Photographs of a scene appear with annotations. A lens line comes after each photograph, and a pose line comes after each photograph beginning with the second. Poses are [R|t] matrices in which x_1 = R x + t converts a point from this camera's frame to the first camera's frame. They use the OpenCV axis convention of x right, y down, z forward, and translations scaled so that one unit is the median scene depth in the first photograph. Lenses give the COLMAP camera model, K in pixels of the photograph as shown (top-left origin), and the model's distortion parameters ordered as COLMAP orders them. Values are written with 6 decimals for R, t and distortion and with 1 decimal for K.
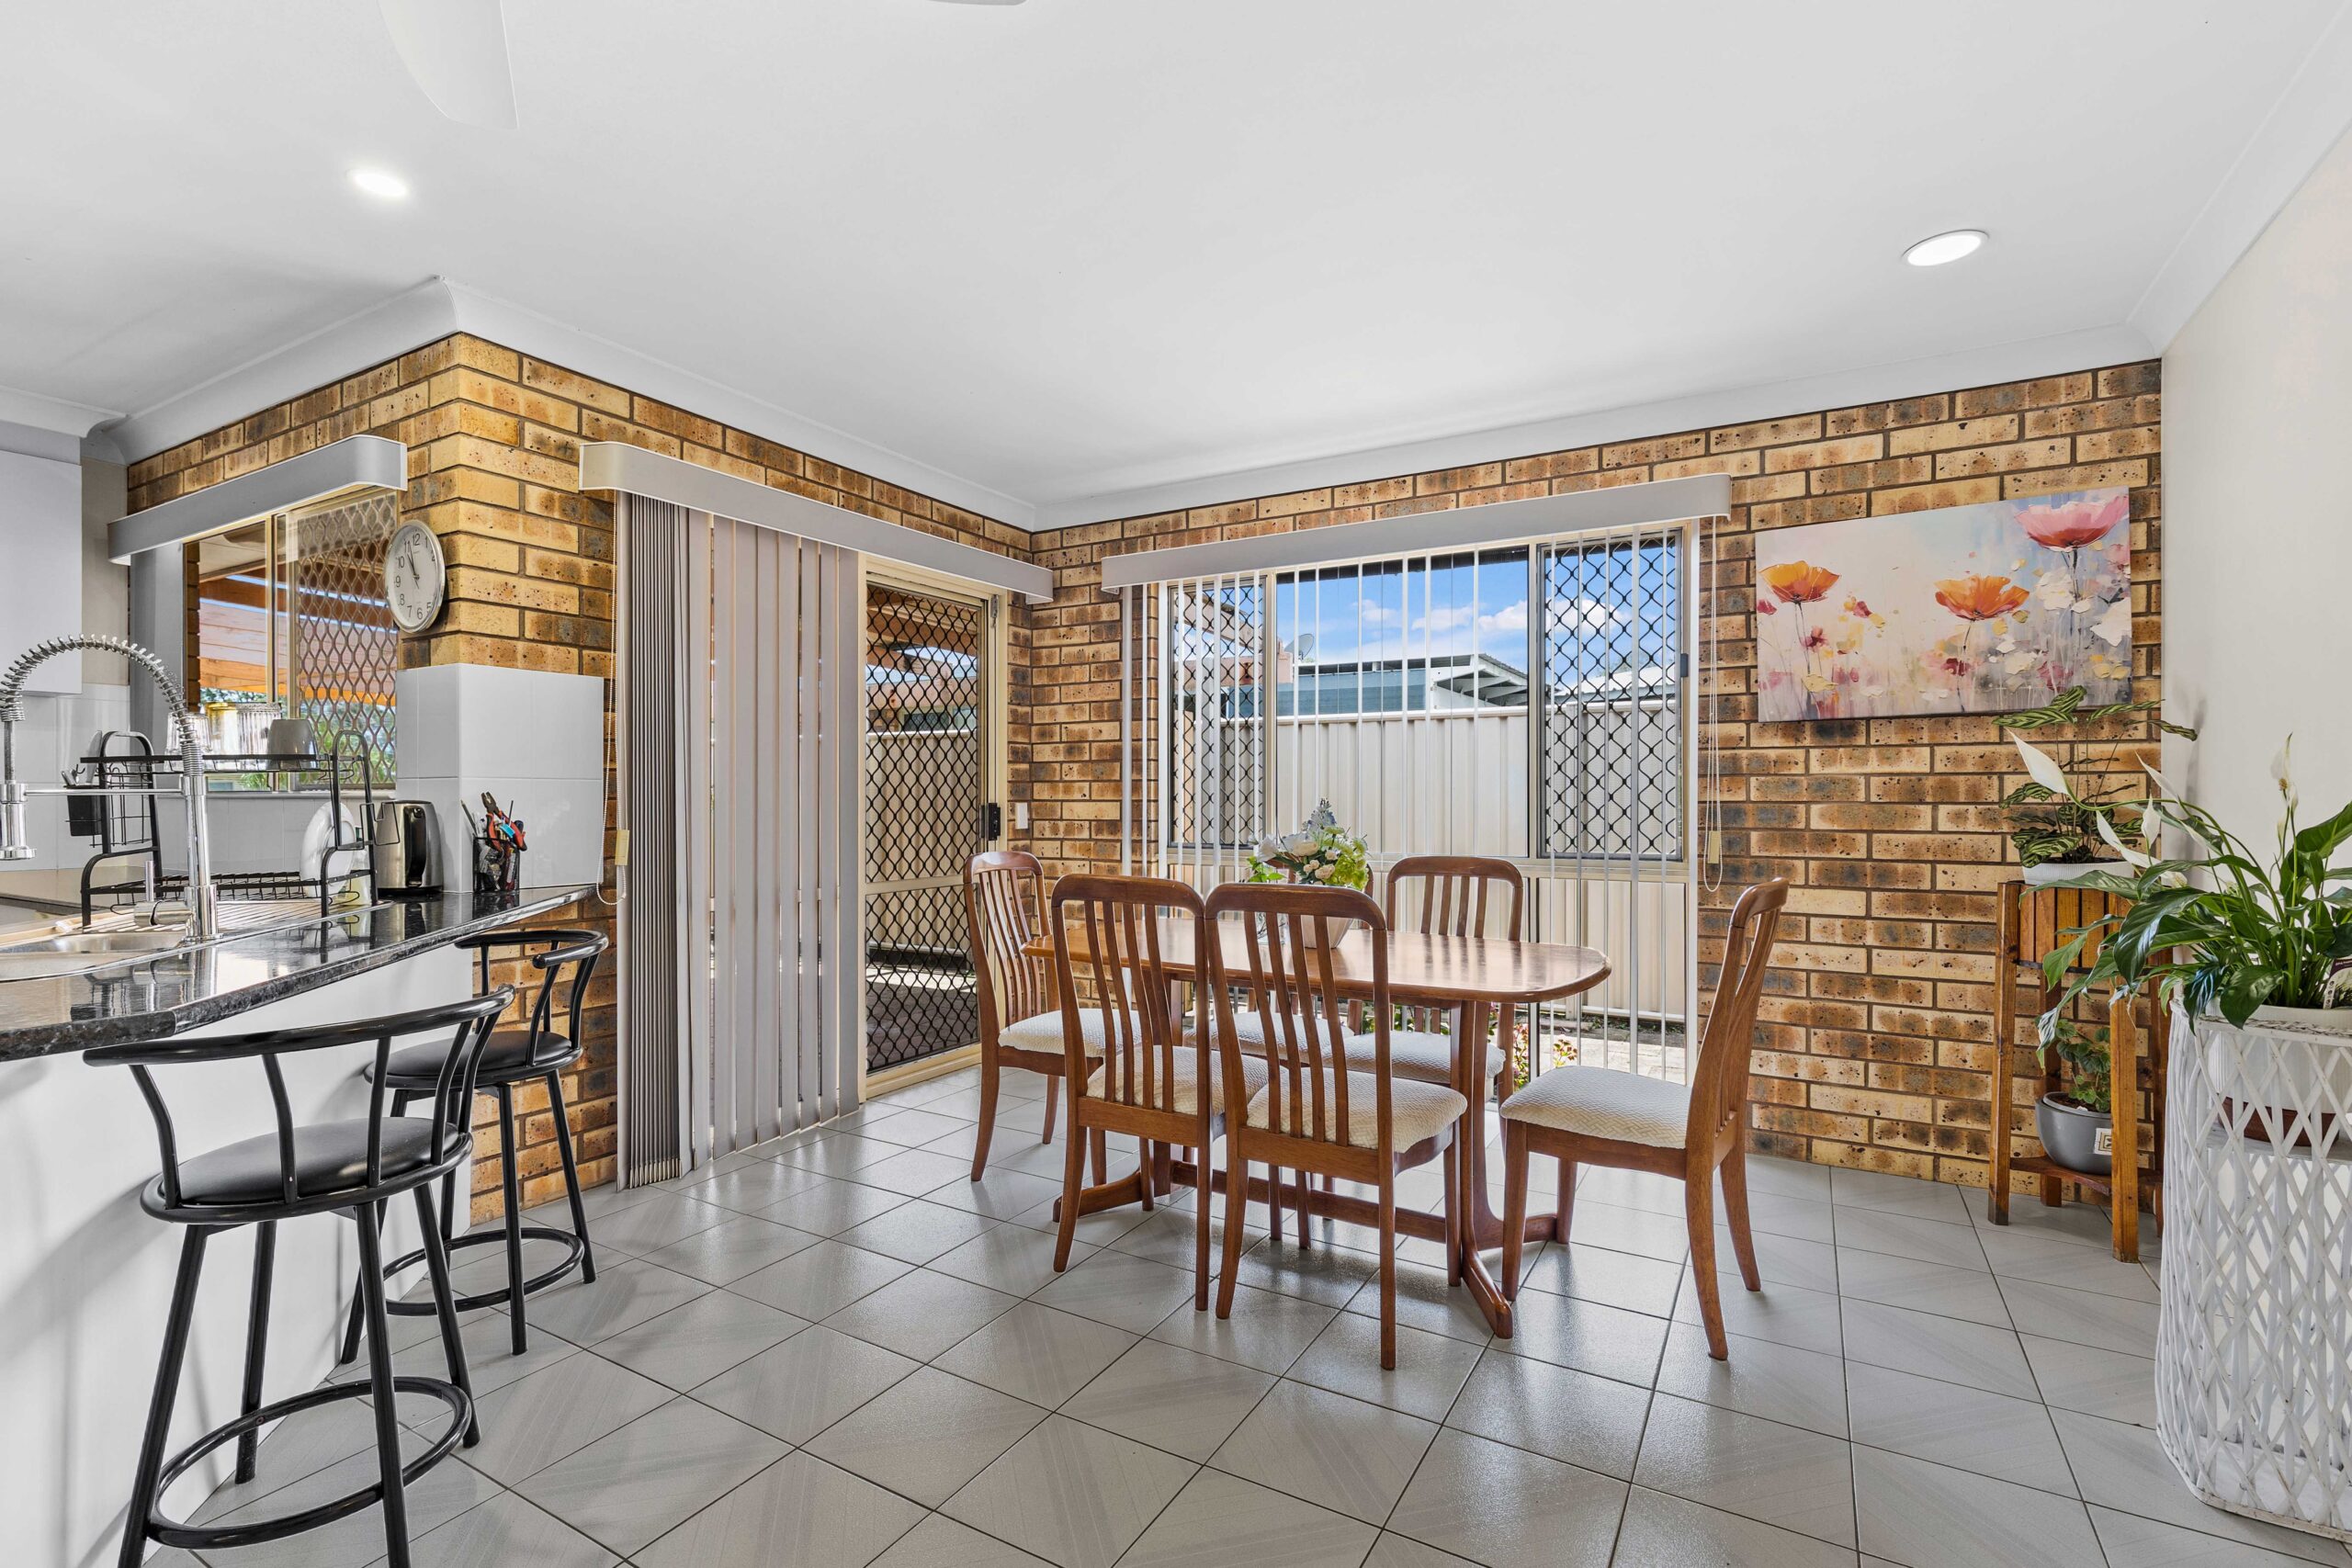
lens RADIAL K [[1075.6, 0, 1199.9], [0, 1075.6, 800.7], [0, 0, 1]] dist [0.003424, -0.002146]
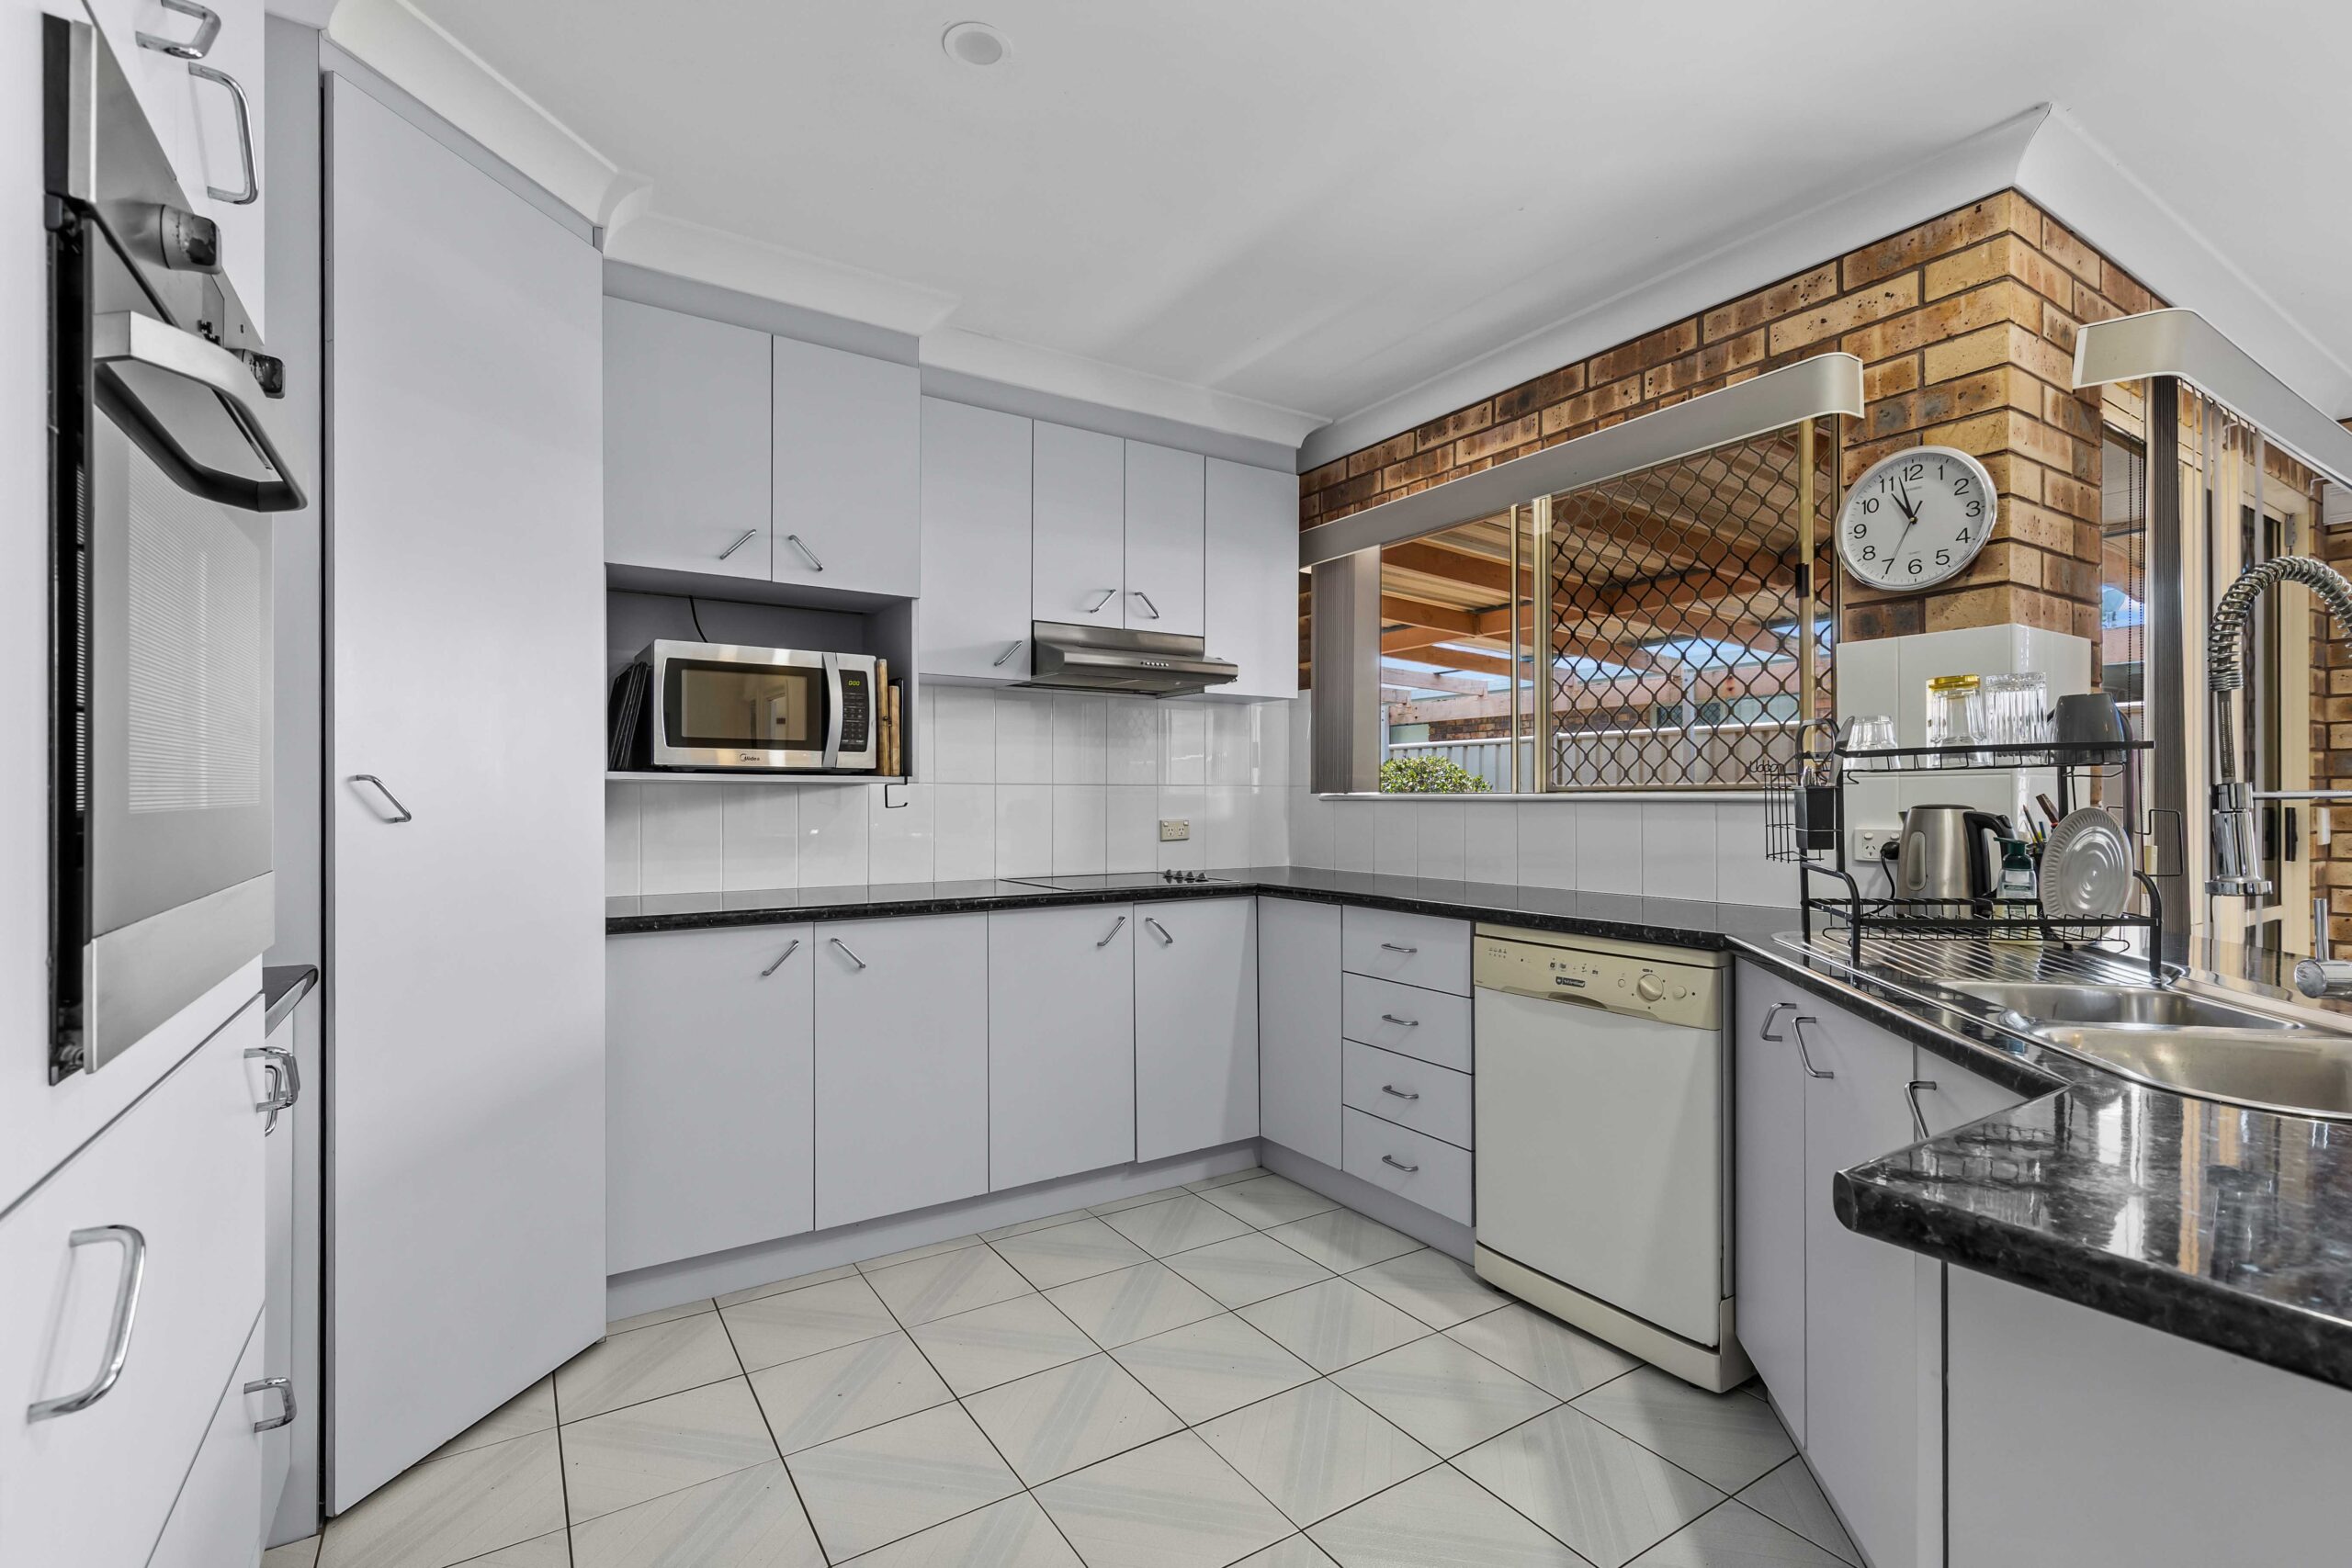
lens RADIAL K [[1075.6, 0, 1197.0], [0, 1075.6, 802.6], [0, 0, 1]] dist [0.003424, -0.002146]
pose [[0.886236, 0.002096, -0.463229, -0.735118], [-0.001173, 0.999997, 0.002279, -0.003000], [0.463232, -0.001477, 0.886236, 0.054595]]
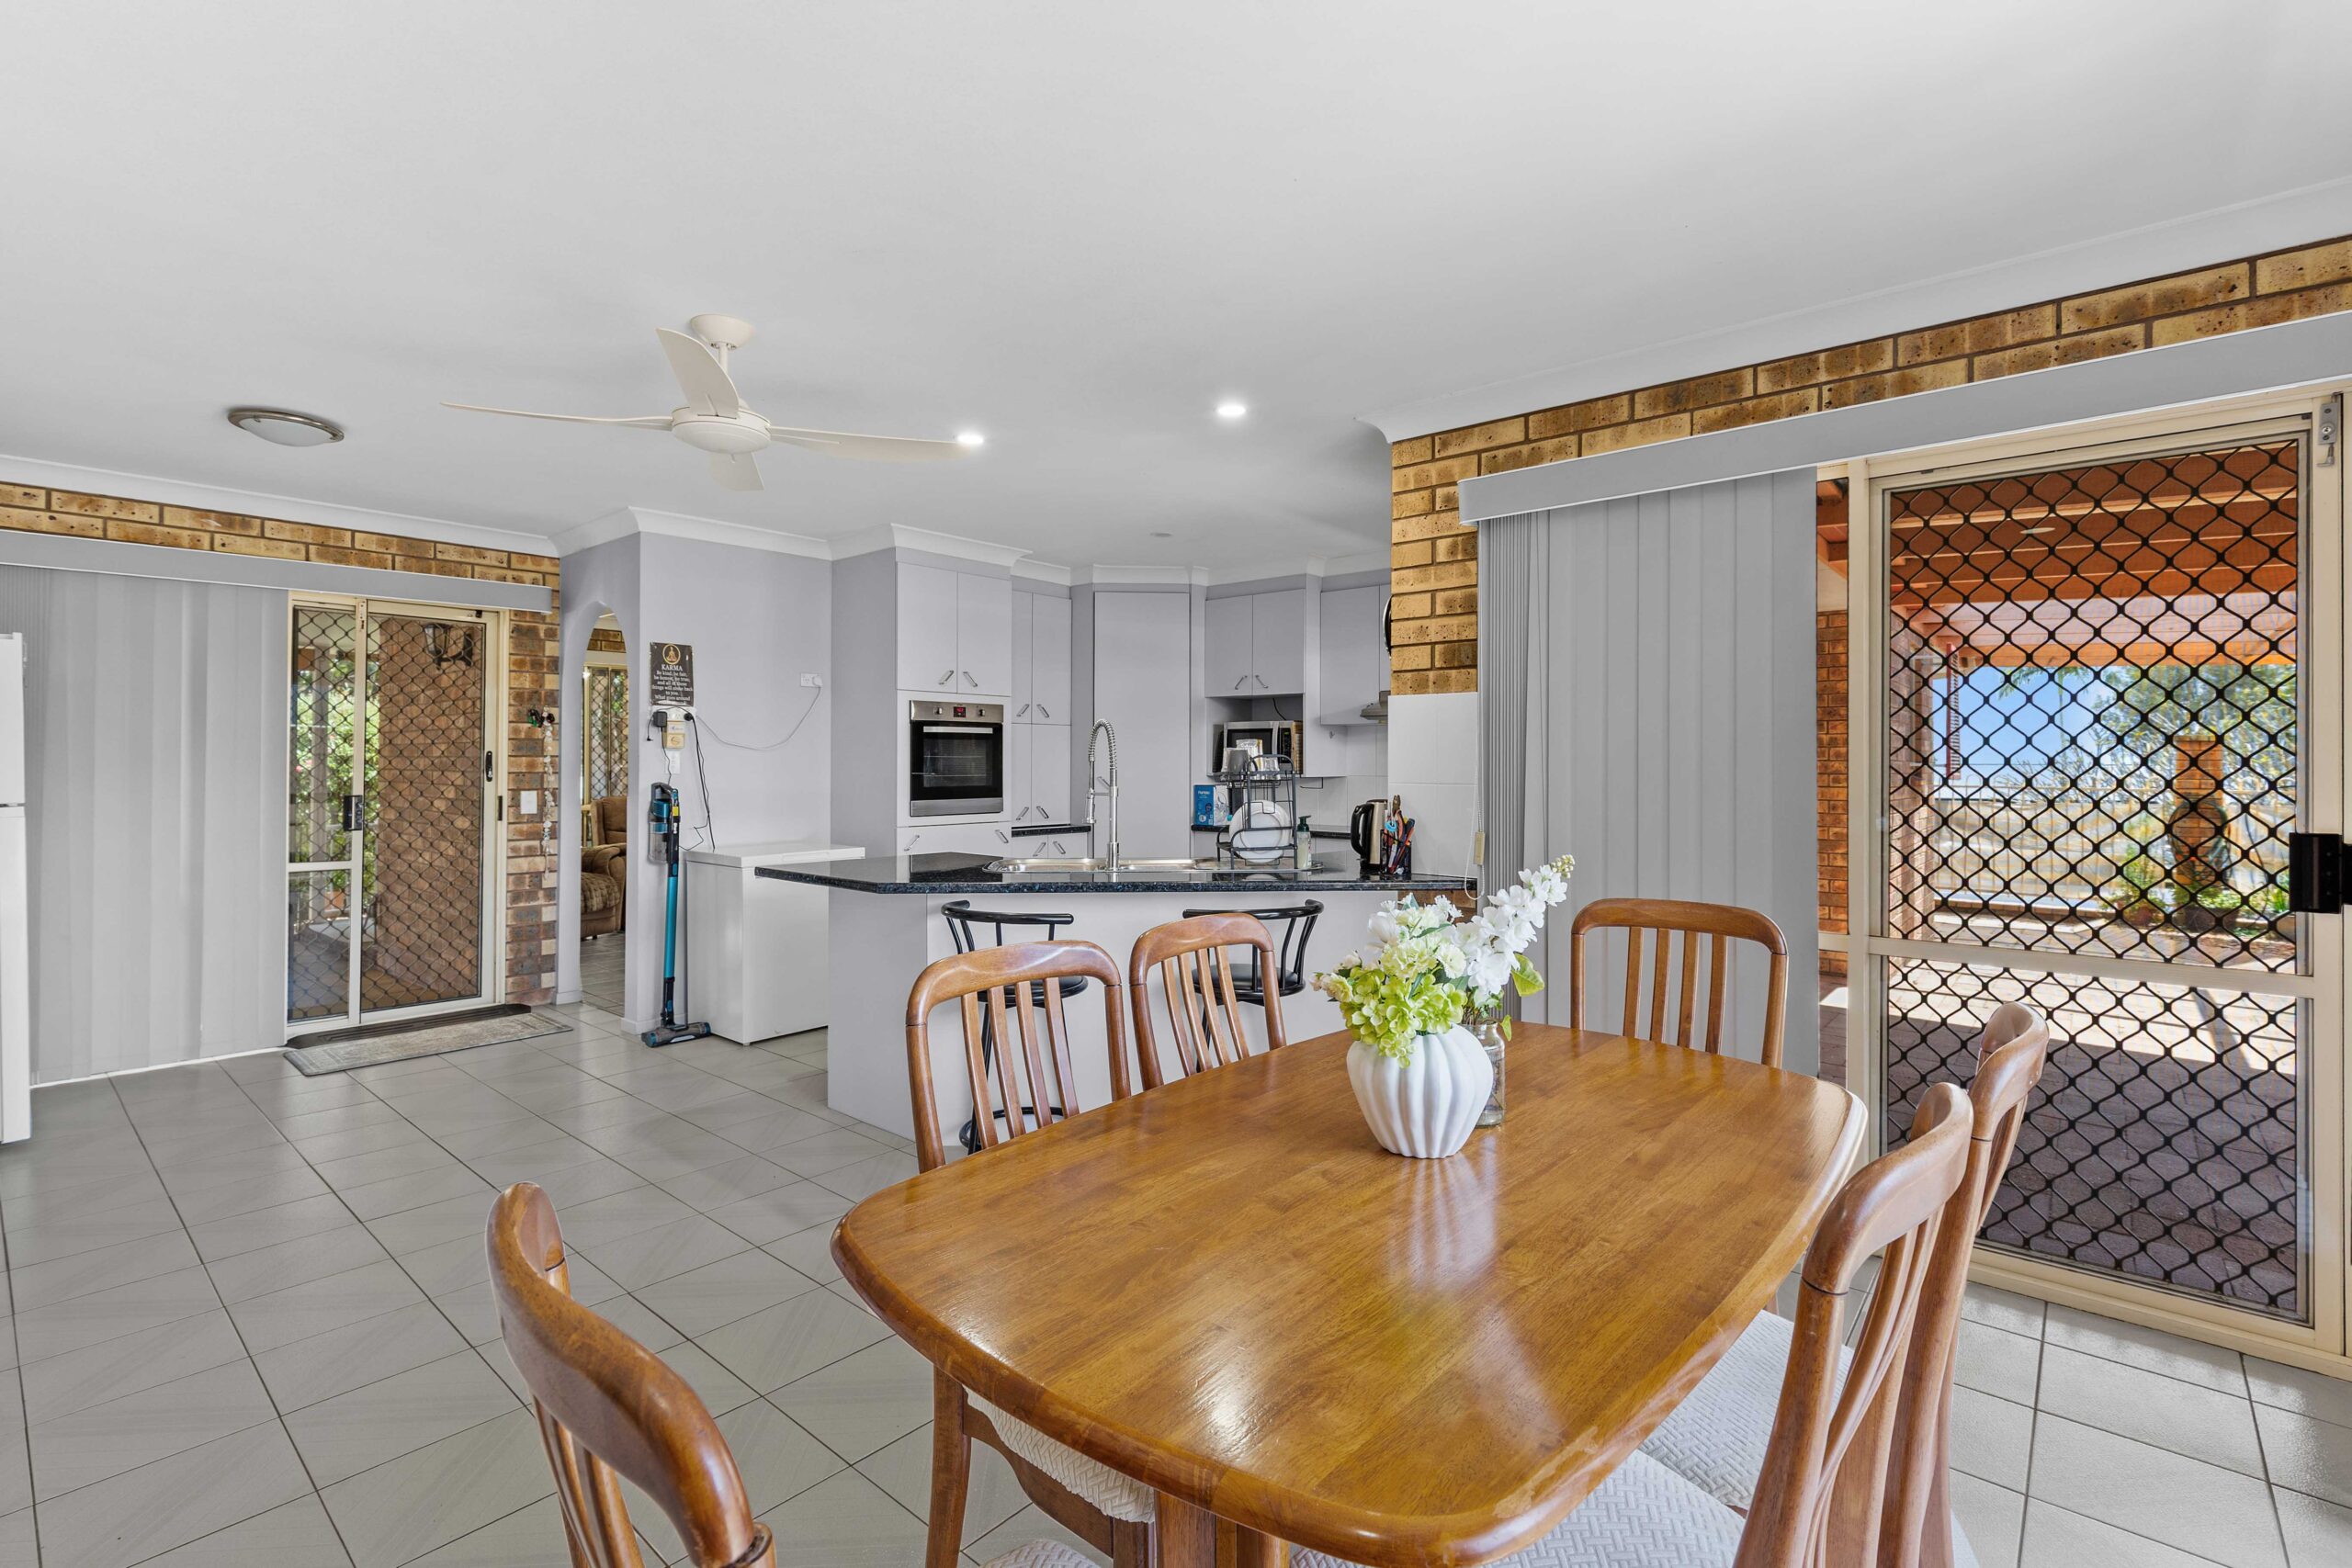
lens RADIAL K [[1075.6, 0, 1156.2], [0, 1075.6, 752.3], [0, 0, 1]] dist [0.003424, -0.002146]
pose [[-0.211170, -0.012567, -0.977369, 0.564586], [-0.005563, 0.999917, -0.011655, -0.037275], [0.977434, 0.002976, -0.211222, 0.870403]]
